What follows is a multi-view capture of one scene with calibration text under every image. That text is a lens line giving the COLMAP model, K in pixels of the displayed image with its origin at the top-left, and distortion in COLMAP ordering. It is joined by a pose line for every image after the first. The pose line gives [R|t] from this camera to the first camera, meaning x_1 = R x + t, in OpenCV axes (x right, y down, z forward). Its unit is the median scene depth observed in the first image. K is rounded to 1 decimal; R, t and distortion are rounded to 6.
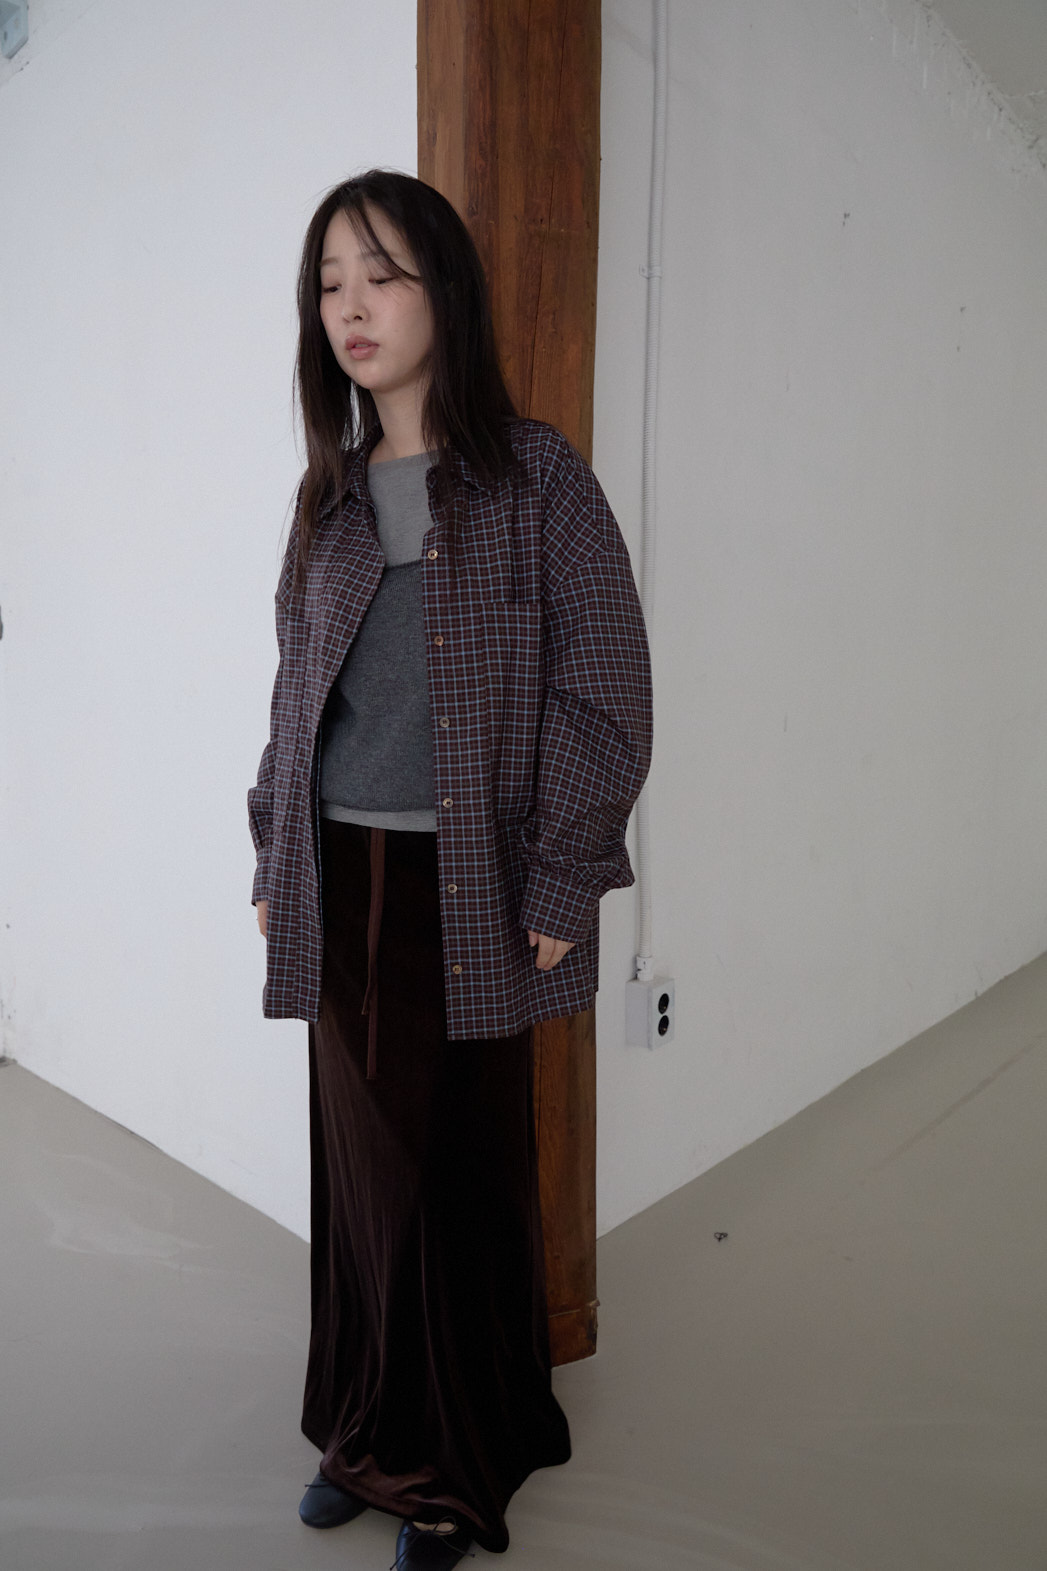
lens RADIAL K [[1085.4, 0, 526.8], [0, 1085.4, 787.7], [0, 0, 1]] dist [0.000448, -0.003635]
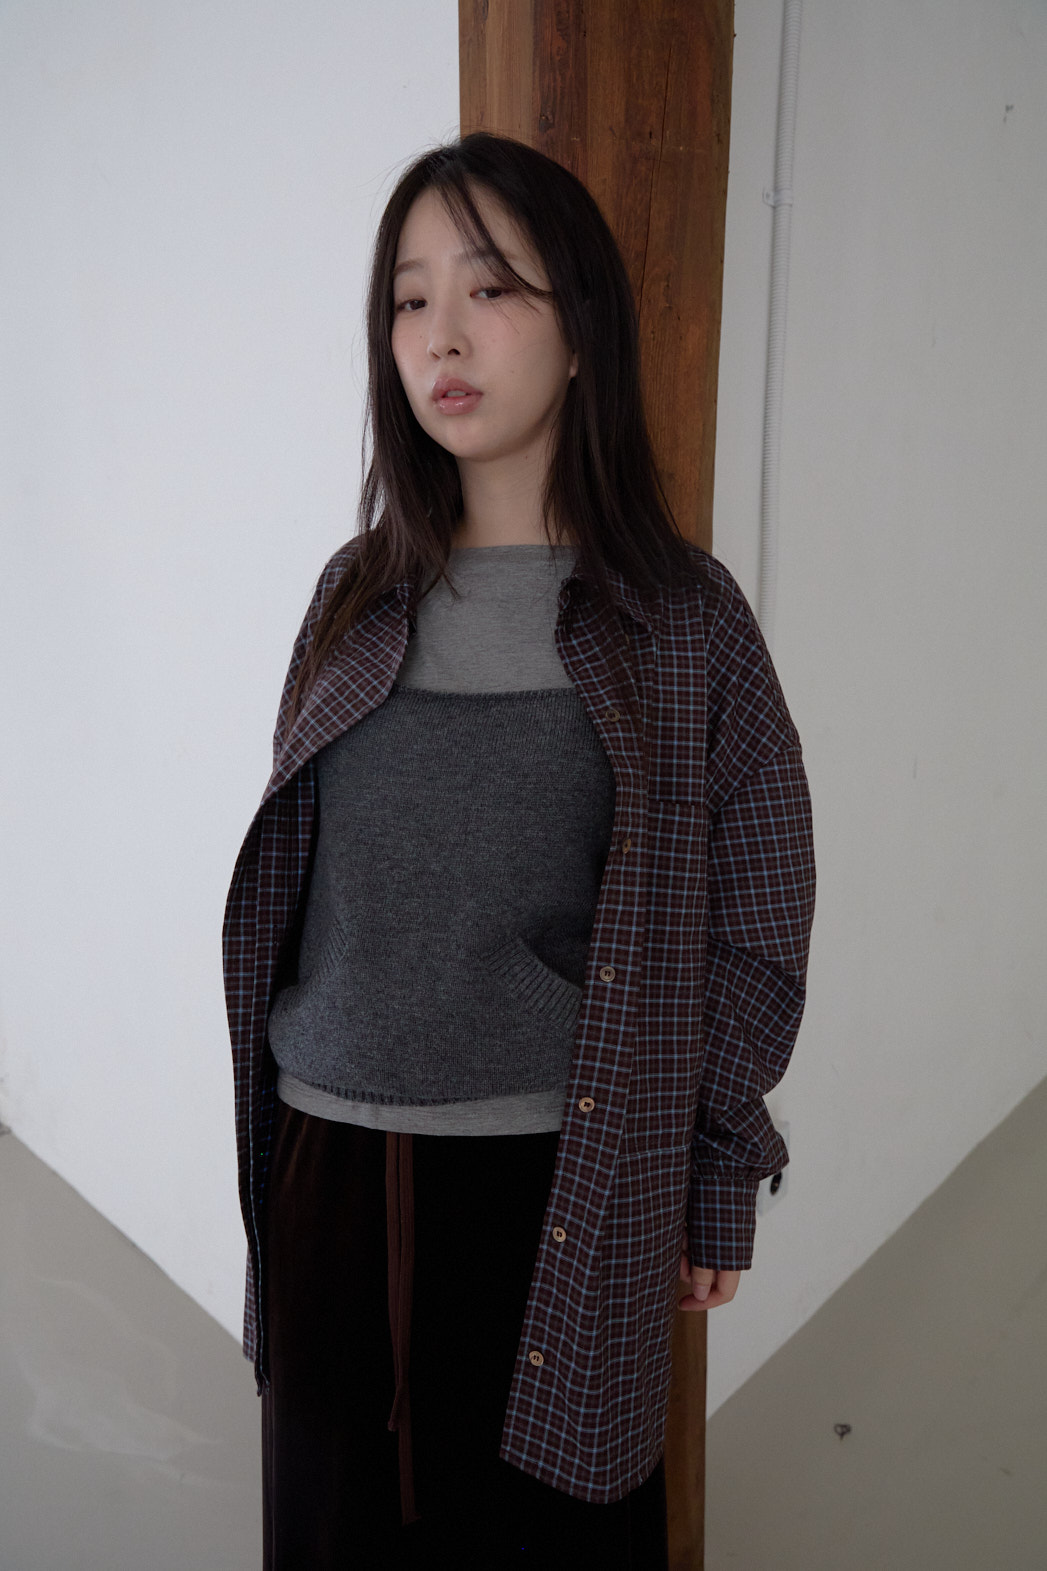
lens RADIAL K [[1081.4, 0, 524.4], [0, 1081.4, 794.7], [0, 0, 1]] dist [0.000276, -0.008709]
pose [[0.999394, -0.003435, -0.034643, -0.040258], [0.006216, 0.996735, 0.080506, -0.173661], [0.034253, -0.080672, 0.996152, 0.307882]]
